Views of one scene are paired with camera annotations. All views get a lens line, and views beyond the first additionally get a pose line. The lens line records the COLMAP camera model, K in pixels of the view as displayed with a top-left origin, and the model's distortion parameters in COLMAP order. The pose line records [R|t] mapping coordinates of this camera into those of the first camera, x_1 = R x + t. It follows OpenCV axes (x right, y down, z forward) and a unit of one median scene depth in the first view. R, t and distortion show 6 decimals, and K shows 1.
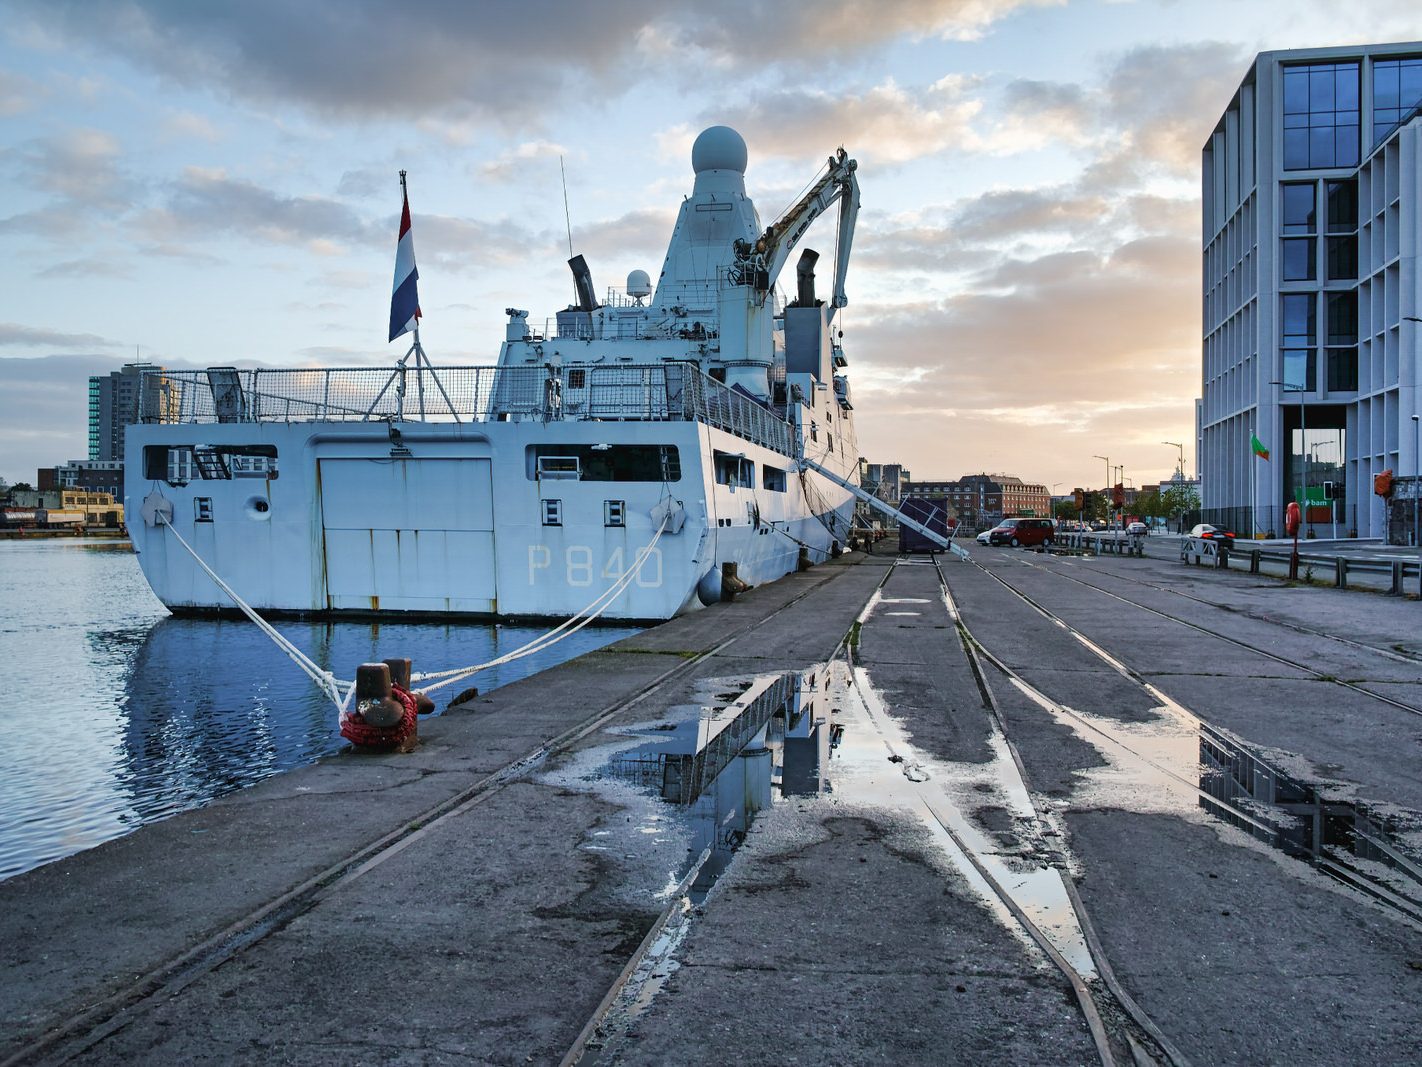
lens RADIAL K [[1459.7, 0, 686.3], [0, 1459.7, 567.6], [0, 0, 1]] dist [-0.067782, 0.017745]
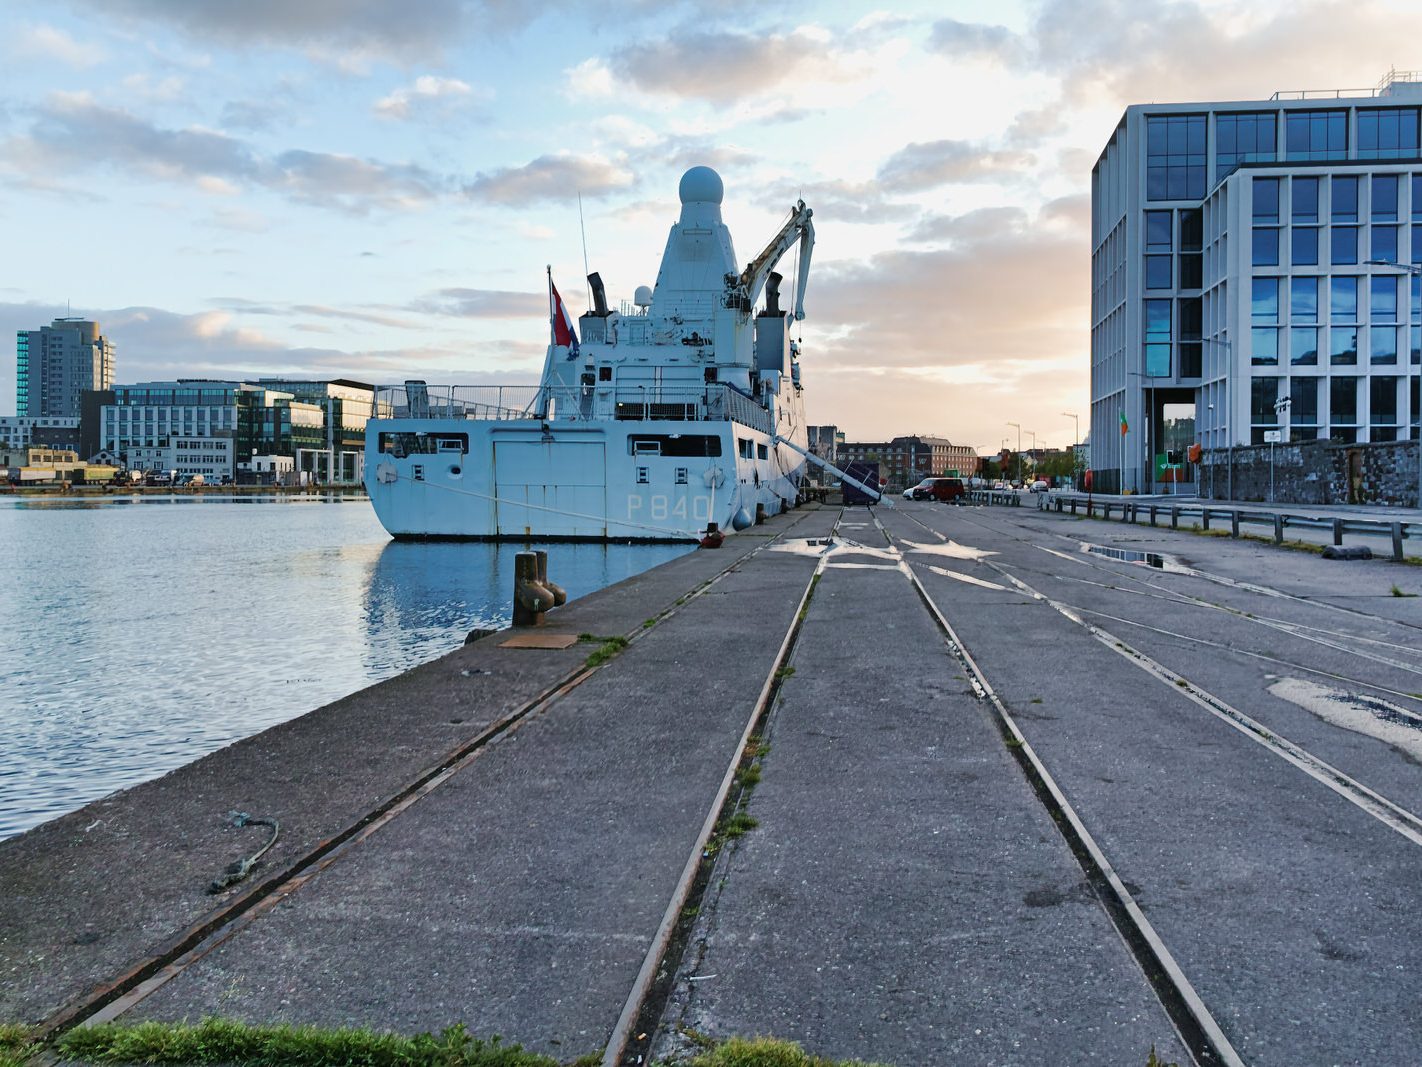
lens RADIAL K [[1625.5, 0, 766.3], [0, 1625.5, 516.8], [0, 0, 1]] dist [0.013616, -0.017227]
pose [[0.994311, -0.000906, 0.106514, -0.077068], [0.001865, 0.999959, -0.008898, 0.013560], [-0.106502, 0.009046, 0.994271, -0.439908]]
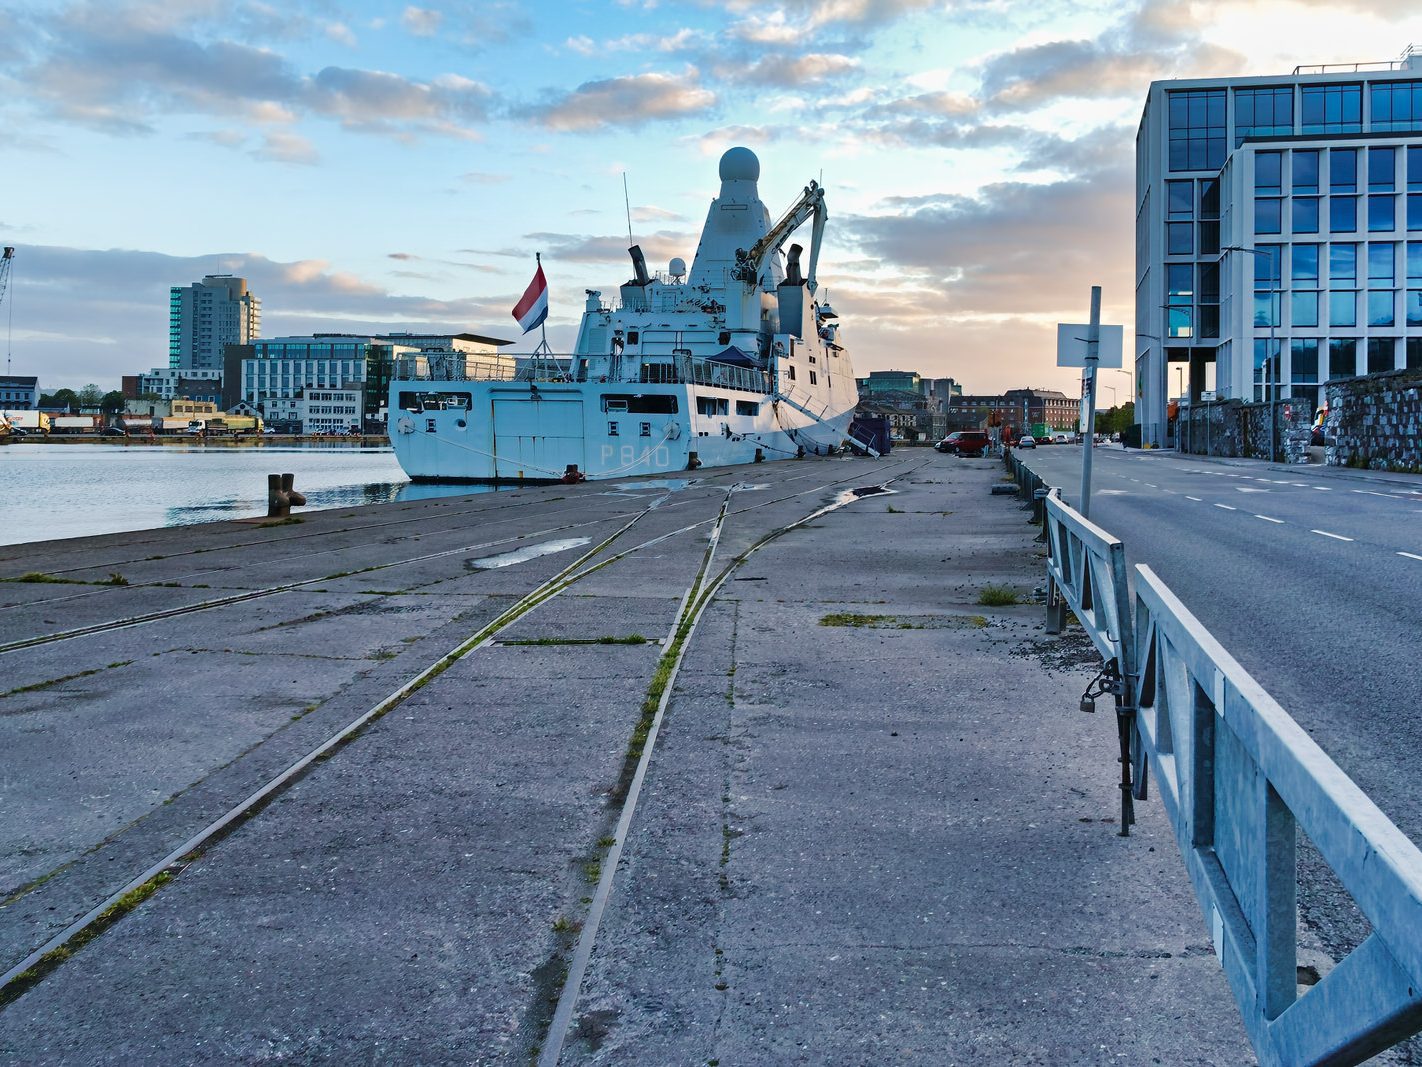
lens RADIAL K [[1727.7, 0, 794.8], [0, 1727.7, 445.6], [0, 0, 1]] dist [0.003416, -0.007556]
pose [[0.999949, 0.006536, 0.007731, 0.070039], [-0.006355, 0.999711, -0.023189, 0.019710], [-0.007880, 0.023139, 0.999701, -0.693145]]
